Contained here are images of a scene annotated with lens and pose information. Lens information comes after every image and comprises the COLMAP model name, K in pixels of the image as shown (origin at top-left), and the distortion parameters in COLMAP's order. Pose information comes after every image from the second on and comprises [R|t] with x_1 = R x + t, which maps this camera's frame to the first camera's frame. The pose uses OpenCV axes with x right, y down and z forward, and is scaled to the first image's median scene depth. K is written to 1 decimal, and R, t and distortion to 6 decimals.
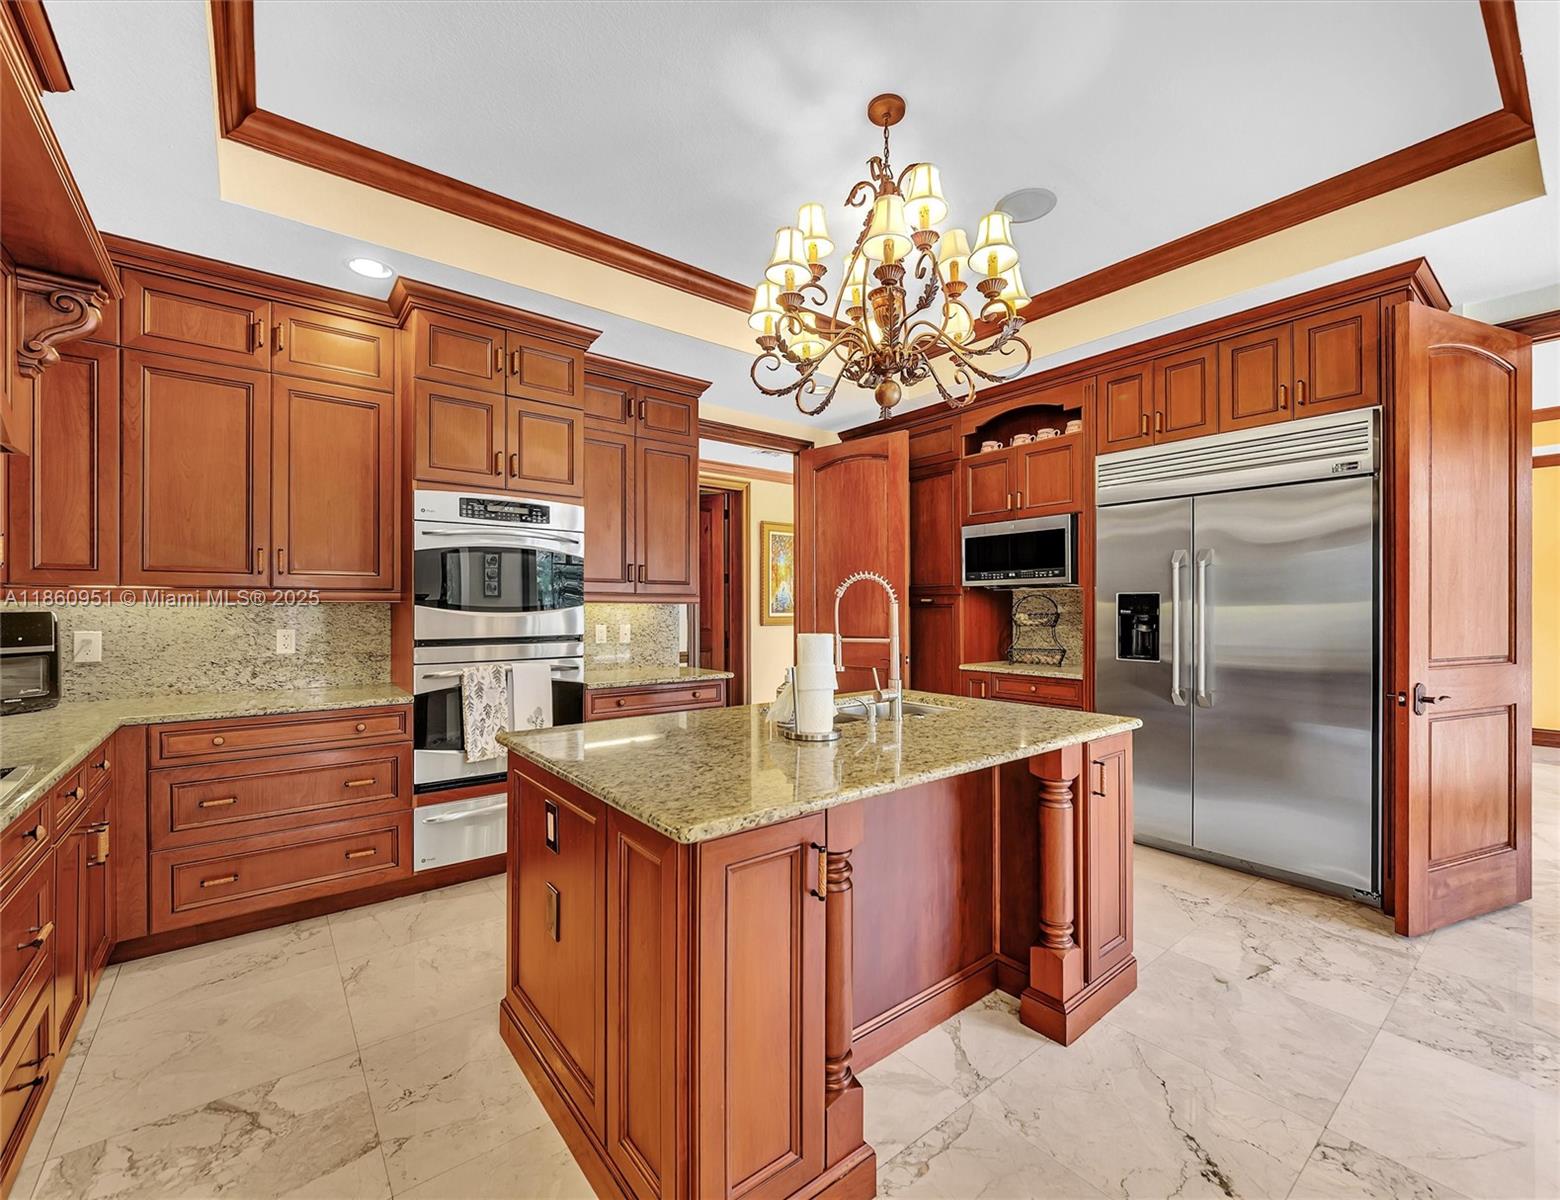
lens RADIAL K [[657.6, 0, 785.1], [0, 657.6, 603.0], [0, 0, 1]] dist [0.000534, -0.000143]
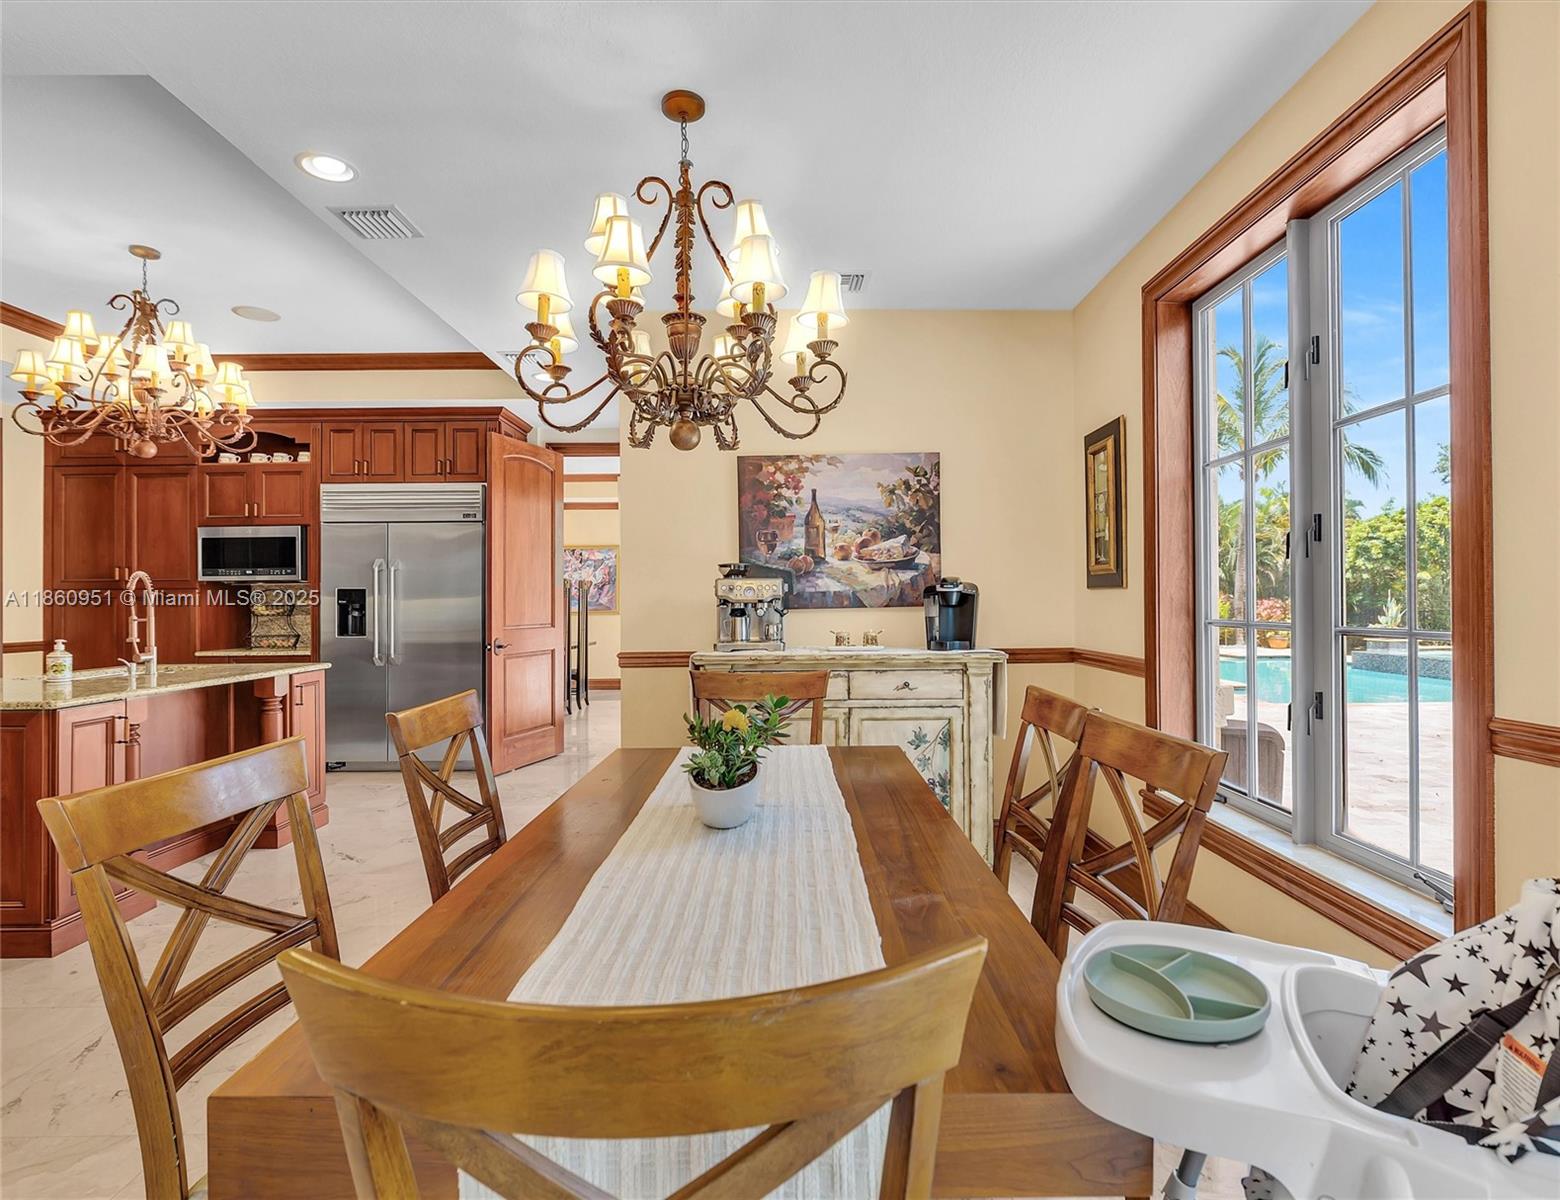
lens RADIAL K [[799.2, 0, 783.3], [0, 799.2, 593.6], [0, 0, 1]] dist [-0.000981, -0.000994]
pose [[0.615129, 0.003174, 0.788420, -0.218072], [0.003781, 0.999969, -0.006976, 0.010339], [-0.788417, 0.007272, 0.615098, -0.711766]]
